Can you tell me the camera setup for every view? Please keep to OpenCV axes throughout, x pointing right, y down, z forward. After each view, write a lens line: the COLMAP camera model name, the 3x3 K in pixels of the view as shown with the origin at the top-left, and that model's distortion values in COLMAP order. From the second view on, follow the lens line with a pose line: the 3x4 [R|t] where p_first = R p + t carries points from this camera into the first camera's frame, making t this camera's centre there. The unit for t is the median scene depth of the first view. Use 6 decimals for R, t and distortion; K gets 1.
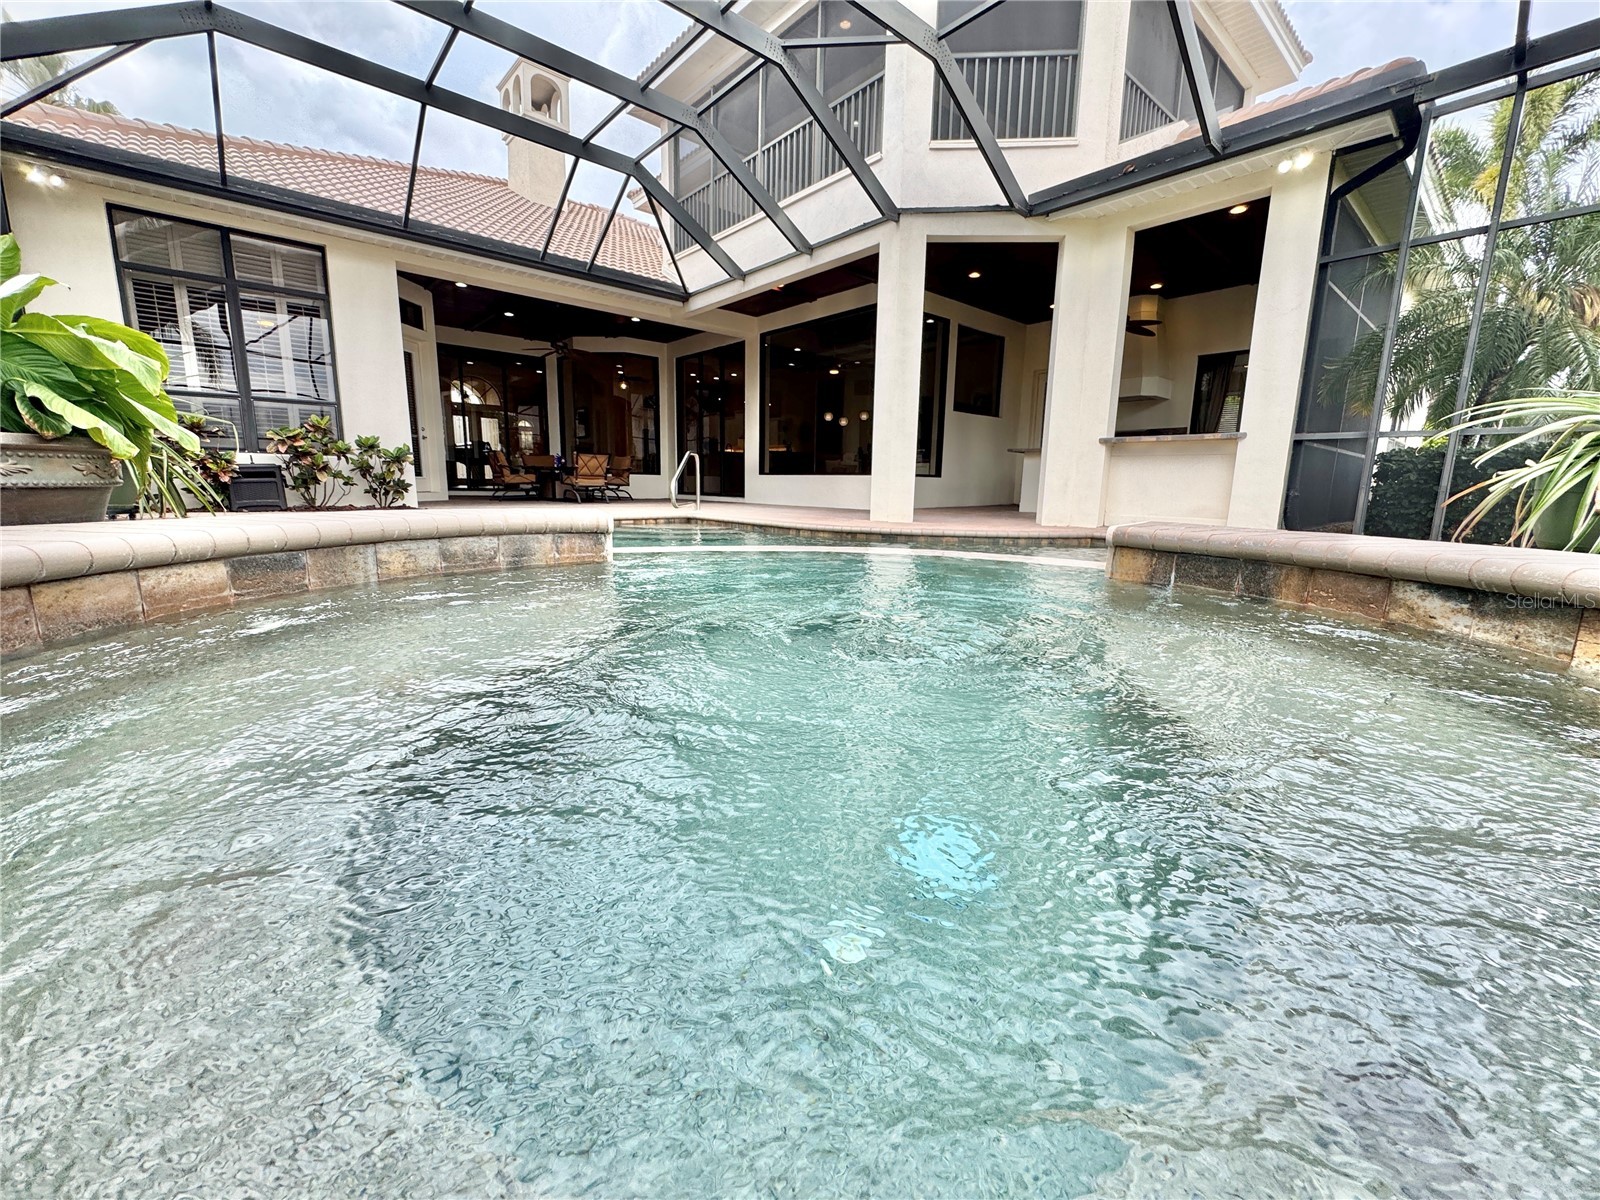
lens RADIAL K [[636.5, 0, 804.4], [0, 636.5, 595.0], [0, 0, 1]] dist [-0.003488, 0.000242]
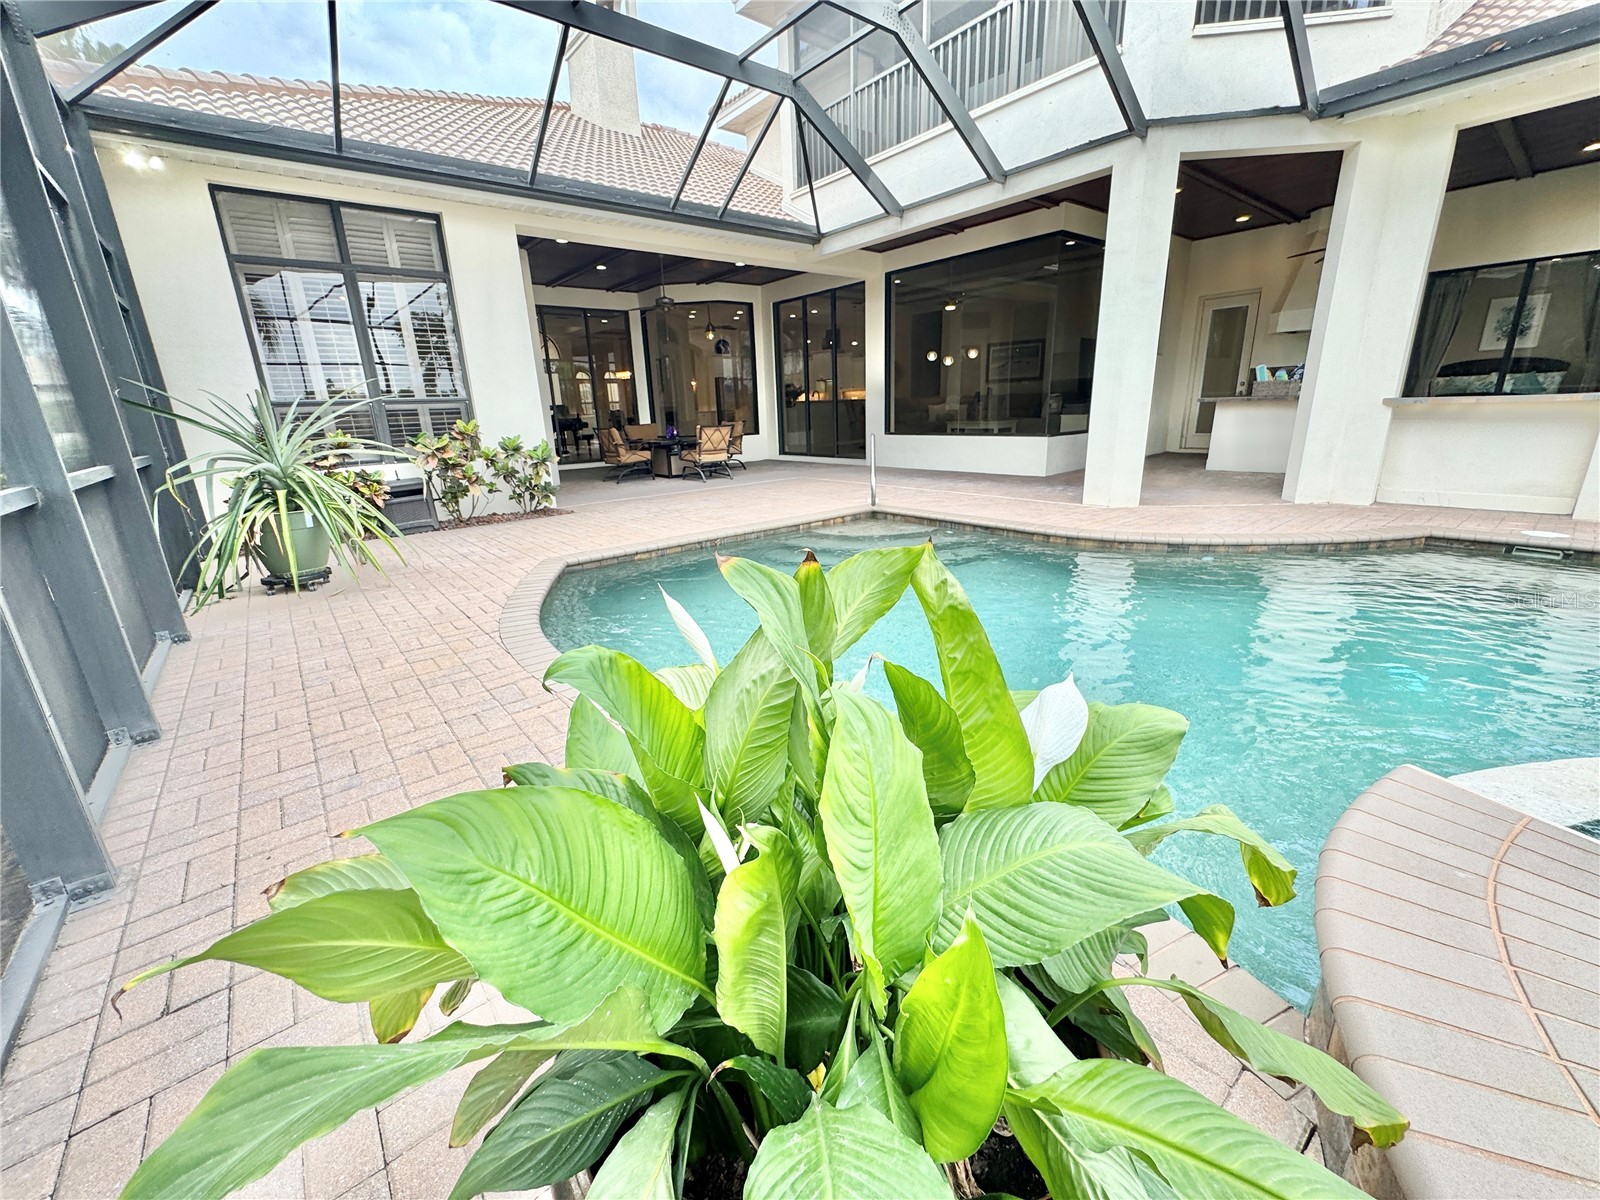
lens RADIAL K [[636.5, 0, 808.2], [0, 636.5, 595.4], [0, 0, 1]] dist [-0.003488, 0.000242]
pose [[0.998127, -0.042656, -0.043852, -0.242734], [0.047355, 0.992537, 0.112372, -0.110156], [0.038732, -0.114238, 0.992698, 0.107610]]
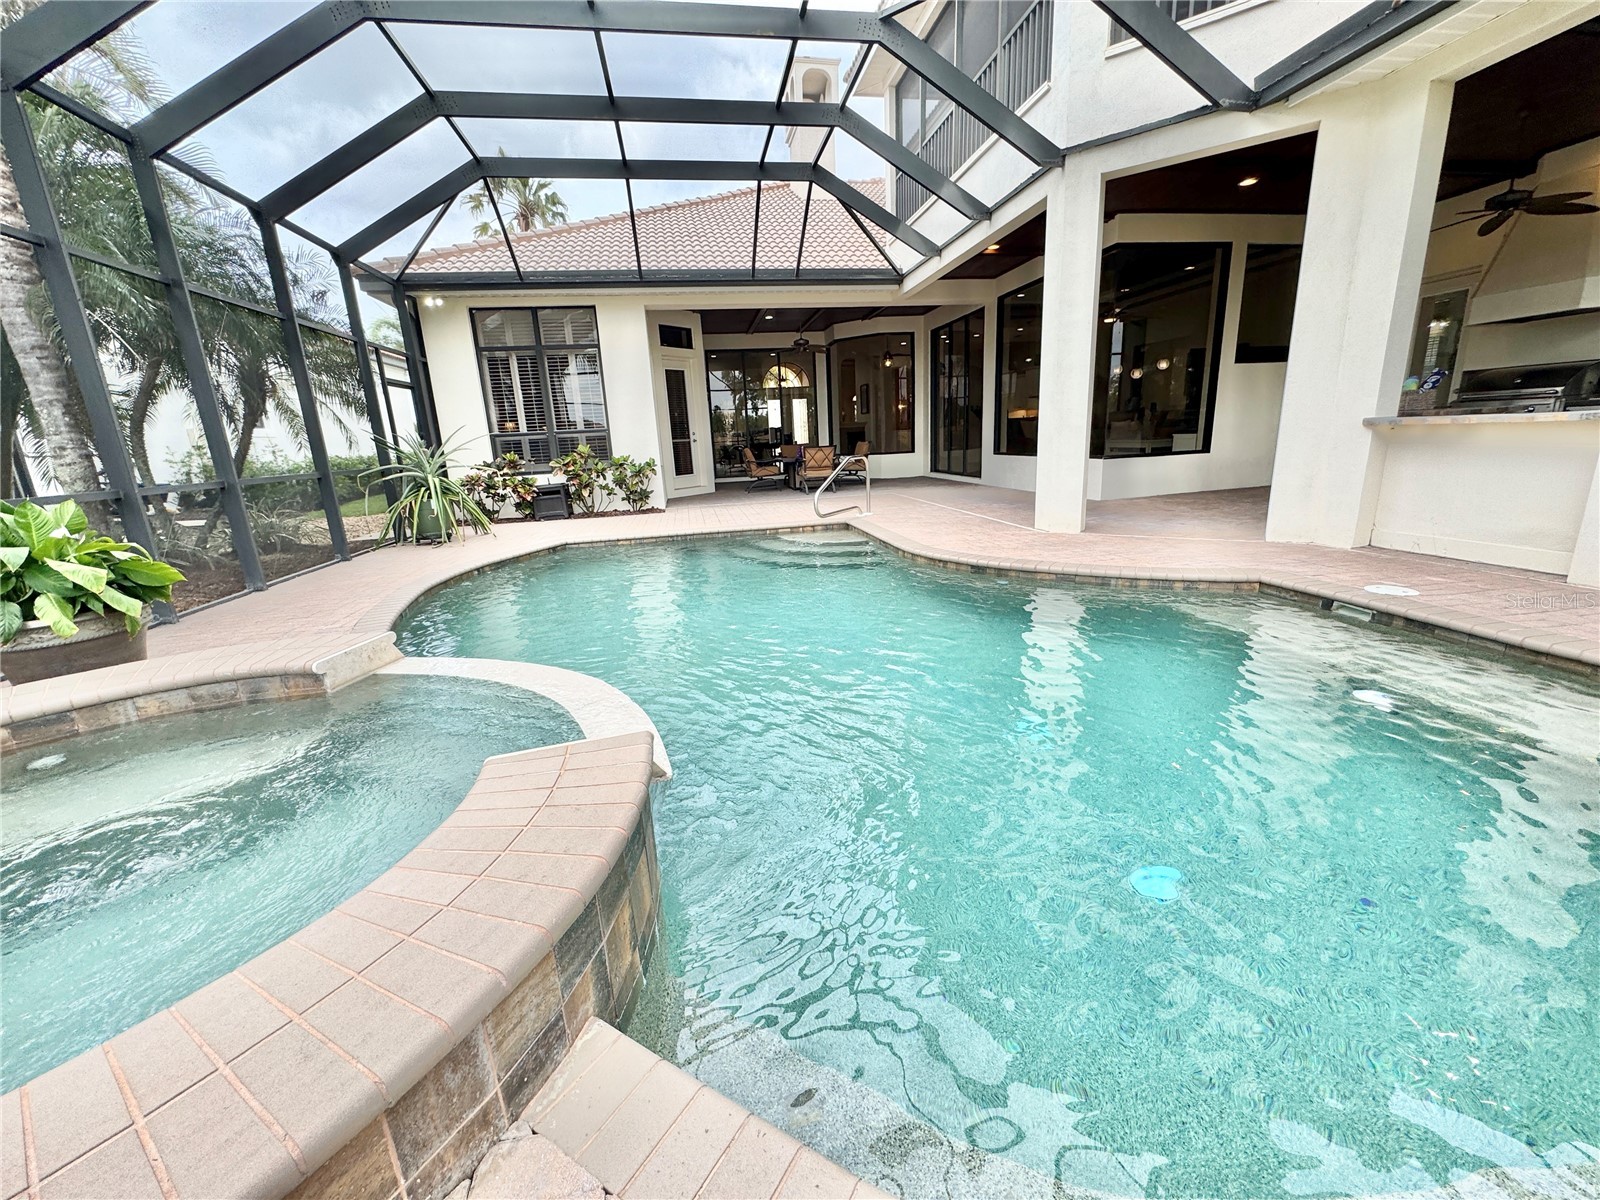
lens RADIAL K [[636.5, 0, 803.0], [0, 636.5, 597.1], [0, 0, 1]] dist [-0.003488, 0.000242]
pose [[0.856775, 0.067760, -0.511220, 0.285127], [-0.025767, 0.995717, 0.088793, -0.094035], [0.515047, -0.062903, 0.854851, 0.094163]]
